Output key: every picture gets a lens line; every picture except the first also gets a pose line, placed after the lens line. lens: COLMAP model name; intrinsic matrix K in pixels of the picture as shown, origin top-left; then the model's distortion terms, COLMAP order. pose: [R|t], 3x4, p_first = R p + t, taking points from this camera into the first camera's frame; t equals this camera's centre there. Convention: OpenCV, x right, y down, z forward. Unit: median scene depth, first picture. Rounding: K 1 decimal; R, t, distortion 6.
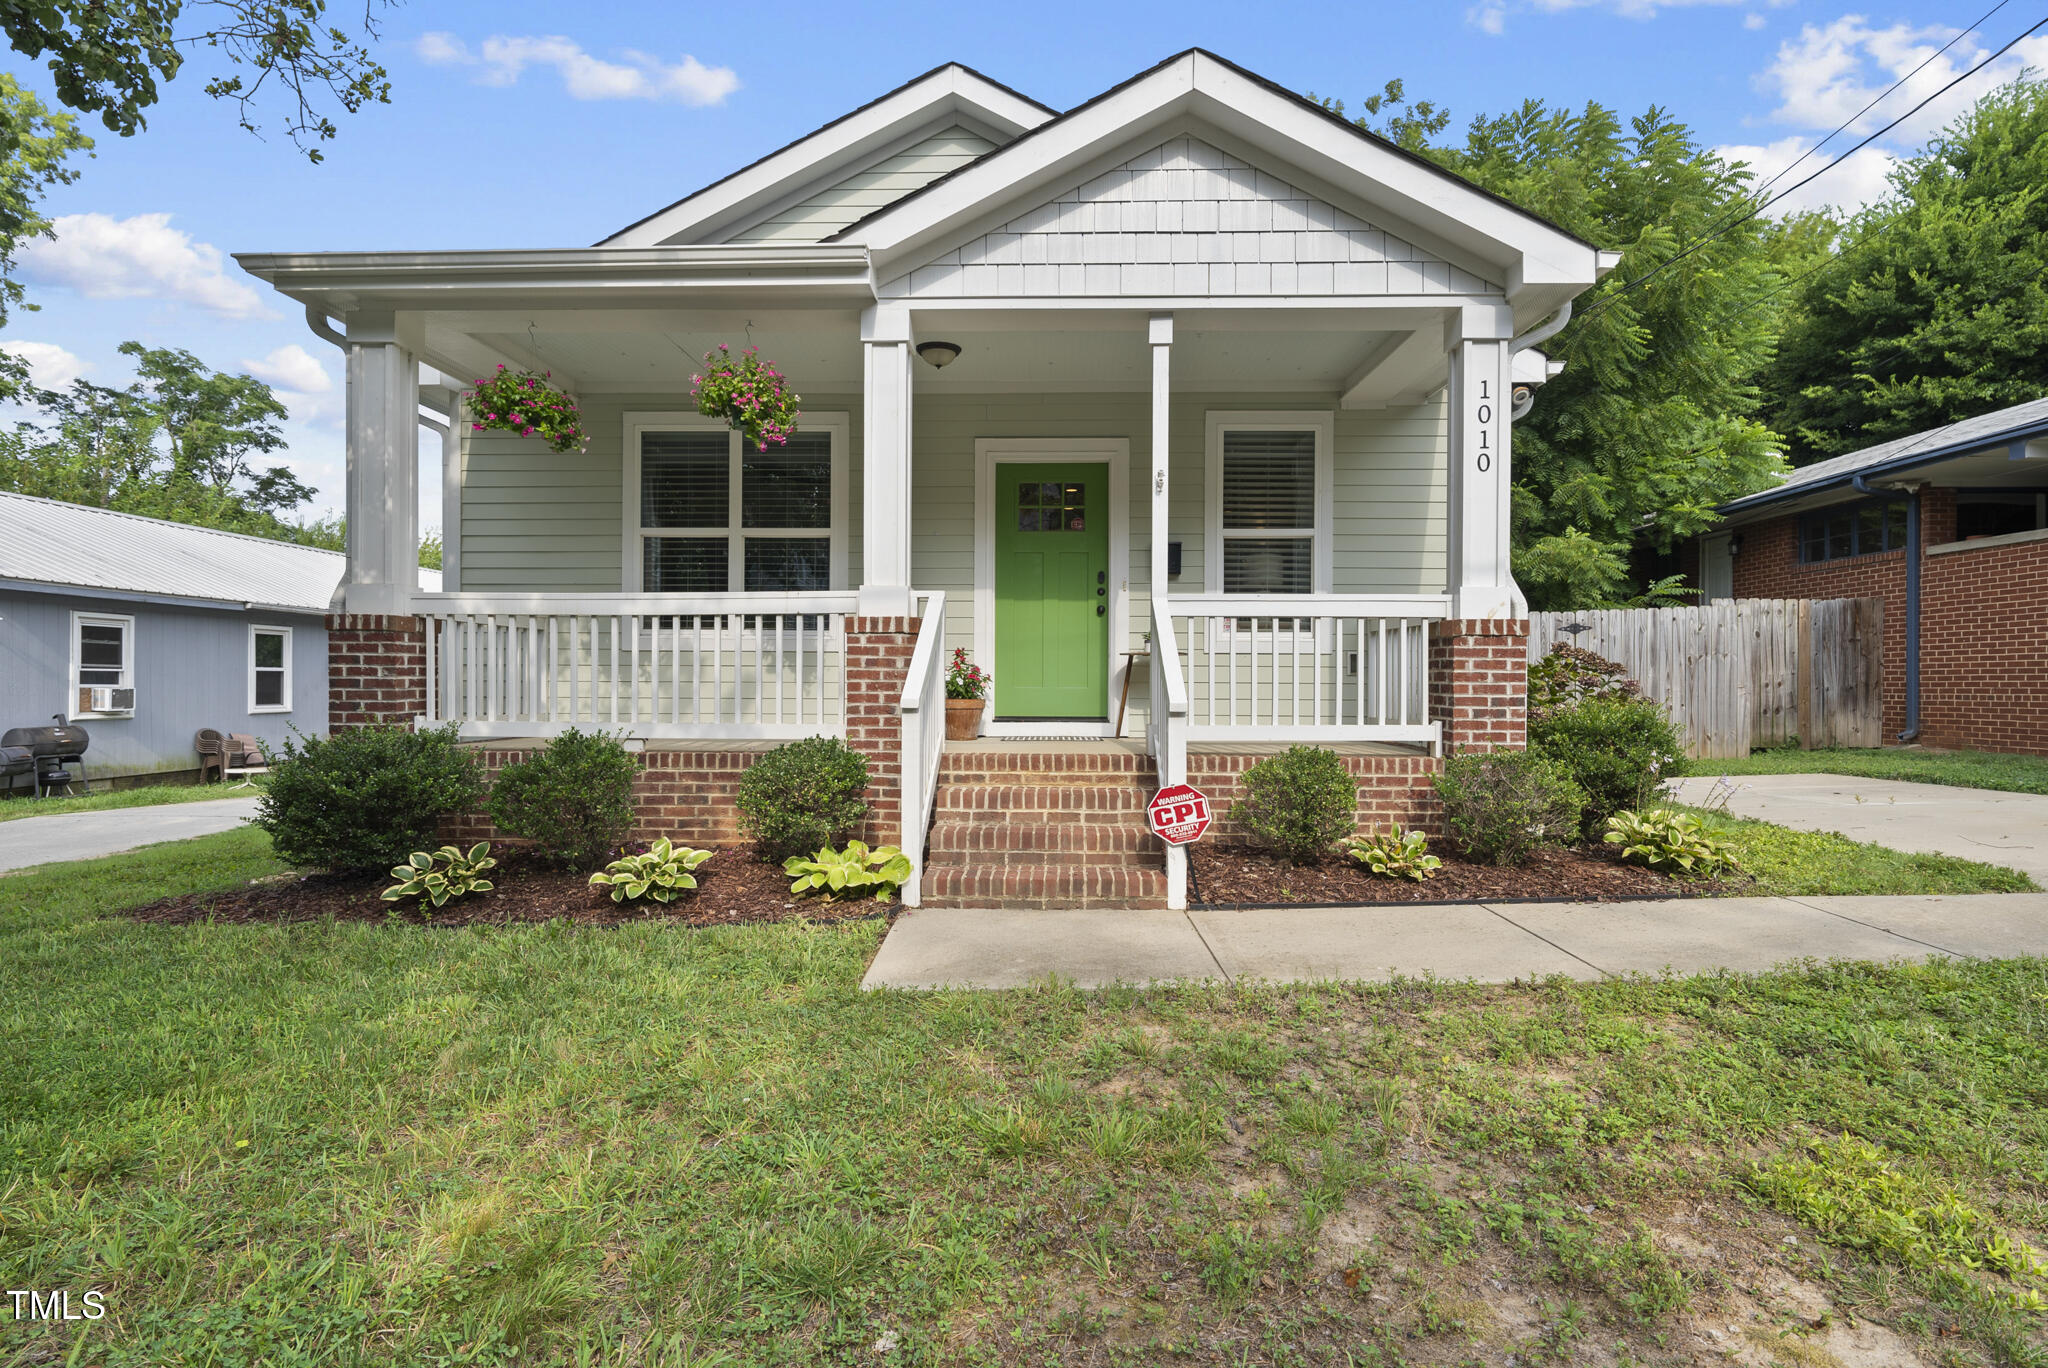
lens RADIAL K [[1042.8, 0, 1025.3], [0, 1042.8, 686.3], [0, 0, 1]] dist [0.002475, -0.000097]
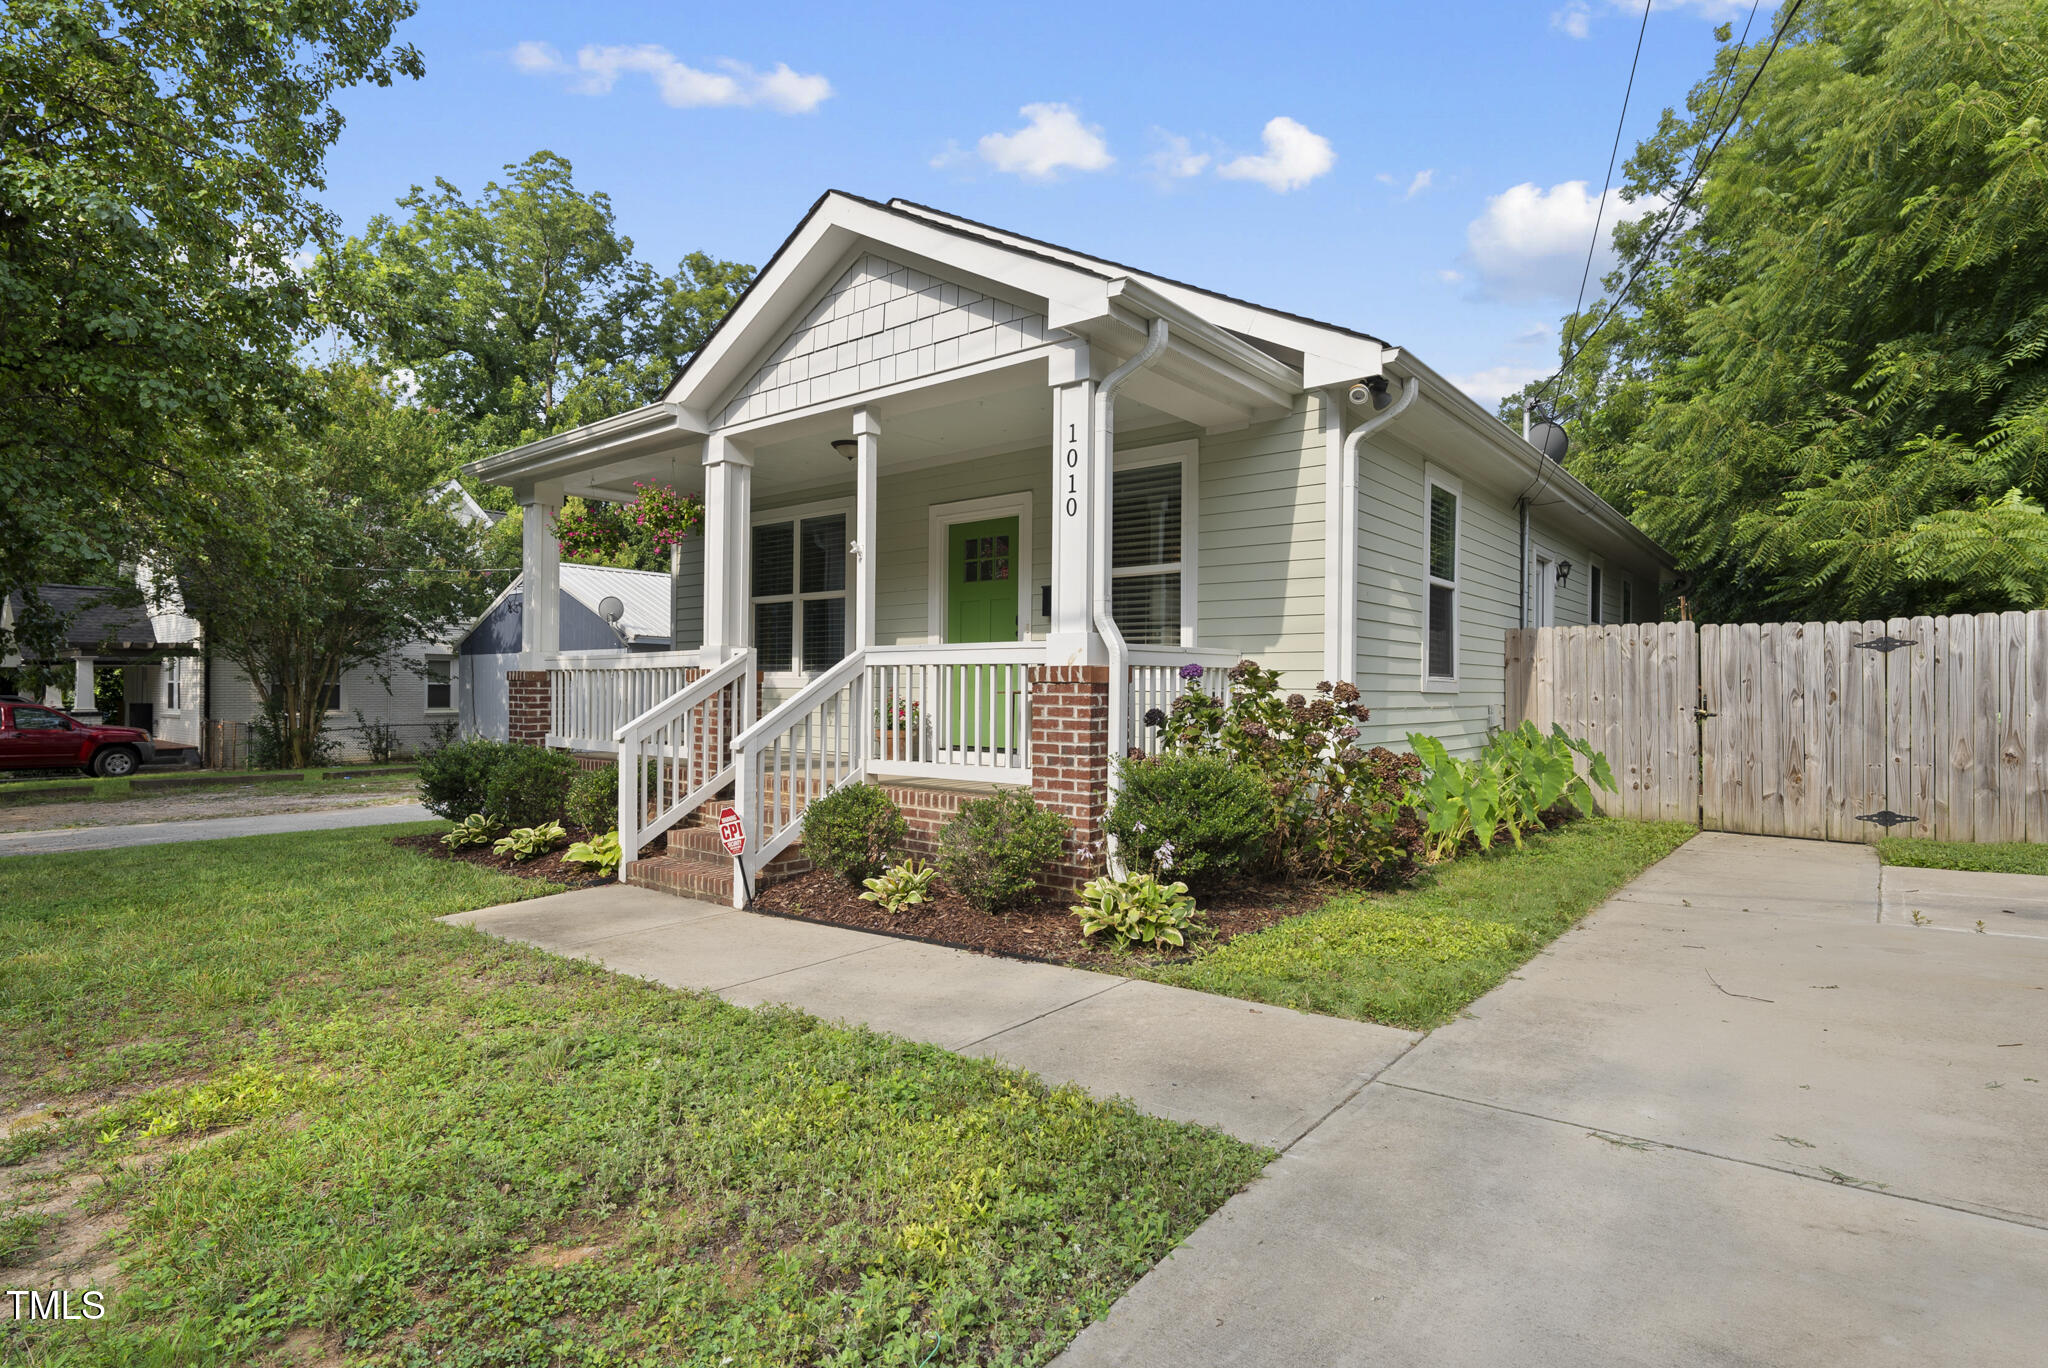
lens RADIAL K [[1042.8, 0, 1024.4], [0, 1042.8, 682.7], [0, 0, 1]] dist [0.002475, -0.000097]
pose [[0.788343, -0.002333, -0.615231, 1.004972], [-0.005620, 0.999924, -0.010993, -0.036591], [0.615210, 0.012124, 0.788270, 0.194223]]
